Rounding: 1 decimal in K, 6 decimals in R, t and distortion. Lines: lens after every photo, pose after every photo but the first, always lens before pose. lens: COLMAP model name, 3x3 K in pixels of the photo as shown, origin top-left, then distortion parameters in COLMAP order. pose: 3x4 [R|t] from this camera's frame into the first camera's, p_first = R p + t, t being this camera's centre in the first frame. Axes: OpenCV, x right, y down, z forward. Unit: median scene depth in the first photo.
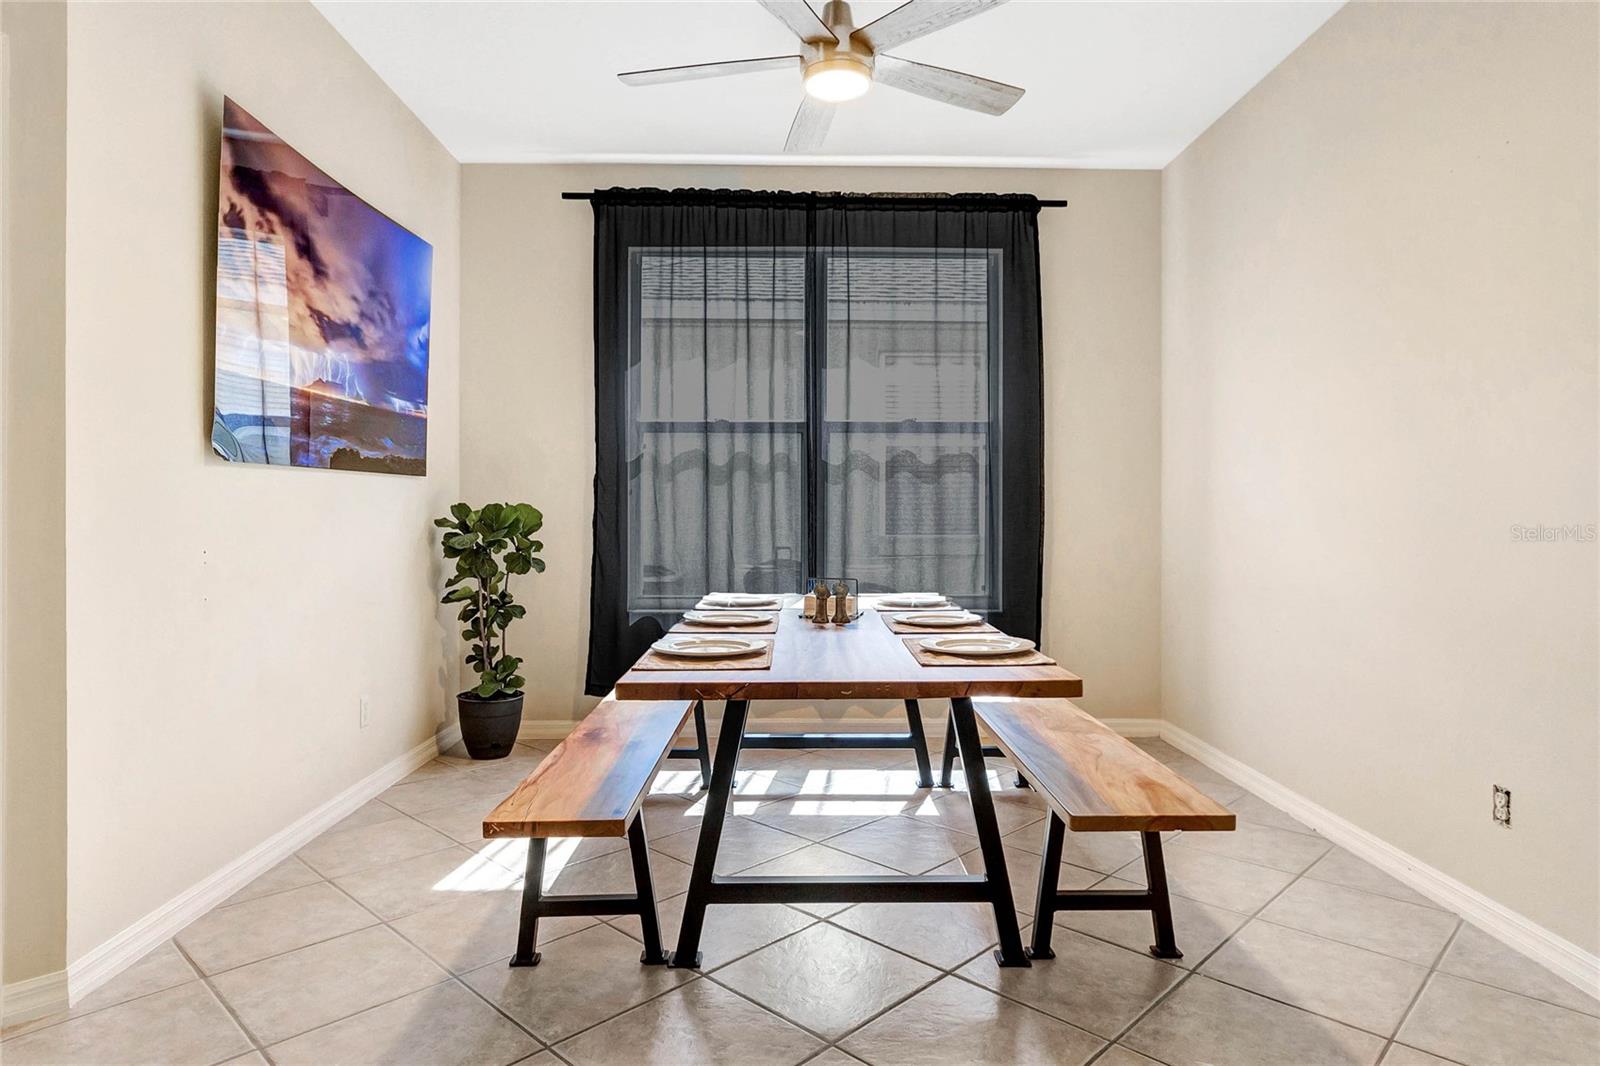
lens RADIAL K [[943.7, 0, 803.8], [0, 943.7, 505.6], [0, 0, 1]] dist [0.001090, 0.000144]
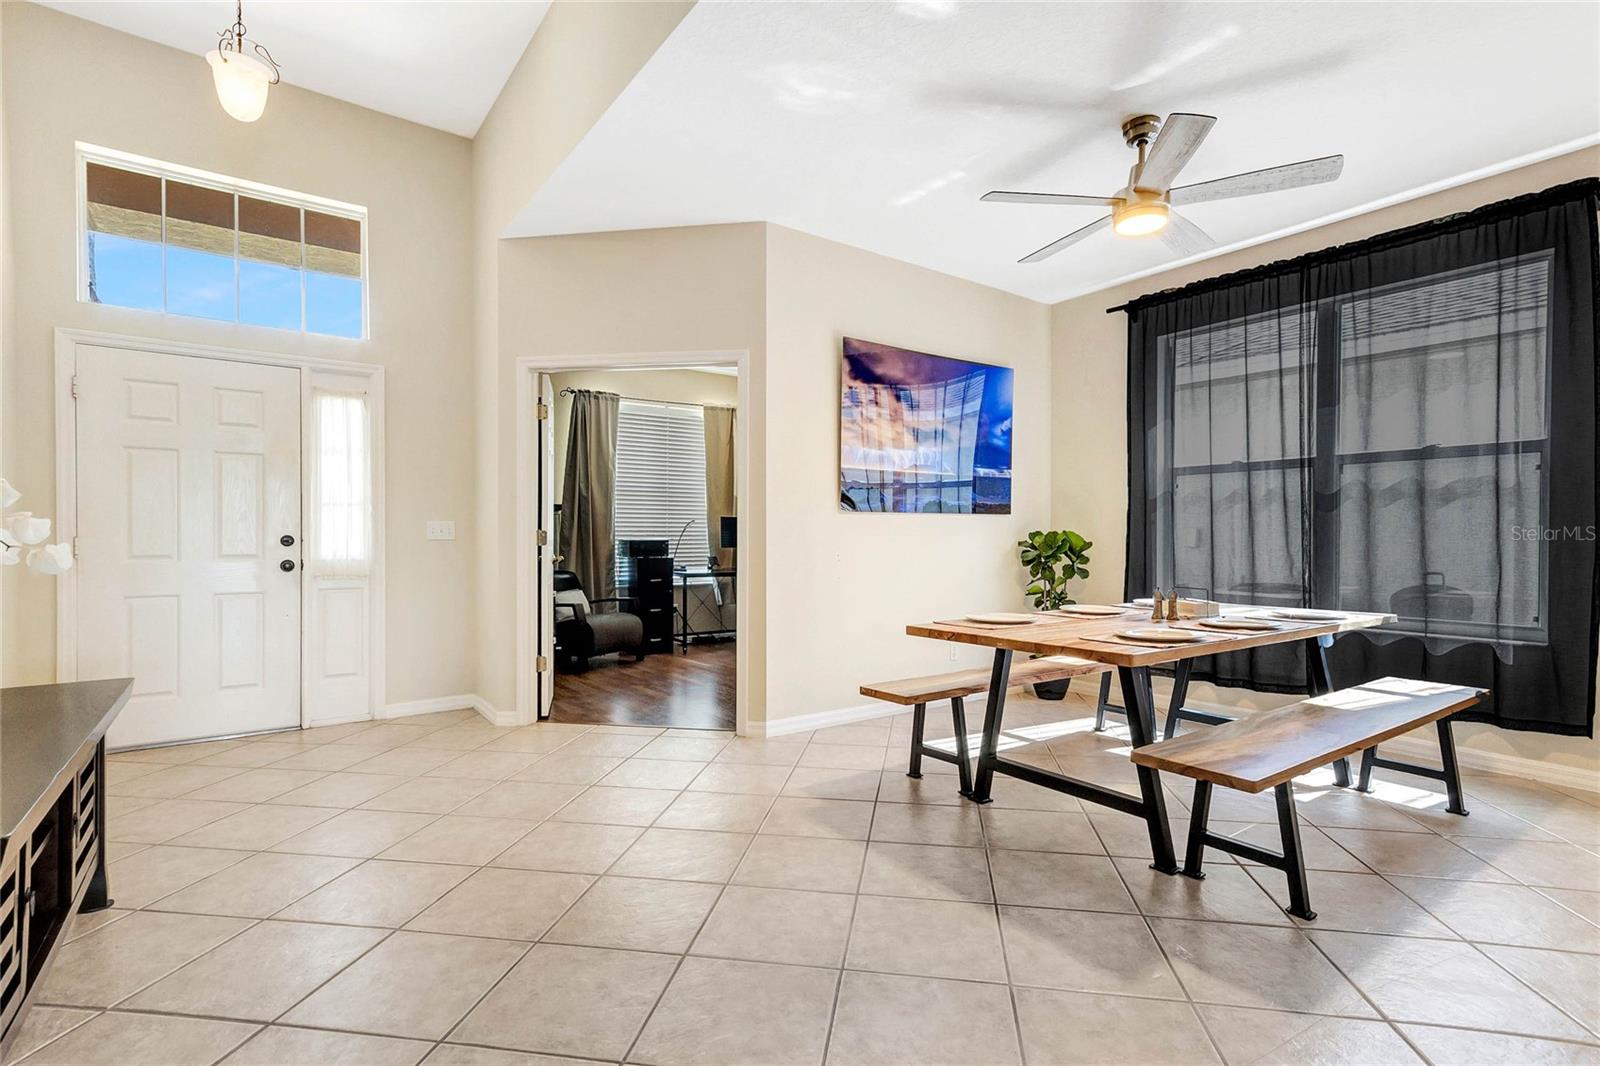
lens RADIAL K [[766.3, 0, 800.0], [0, 766.3, 533.0], [0, 0, 1]] dist [0.001125, 0.000244]
pose [[0.566008, -0.004677, -0.824386, 0.447016], [0.003829, 0.999988, -0.003045, 0.002899], [0.824391, -0.001433, 0.566019, -0.023298]]
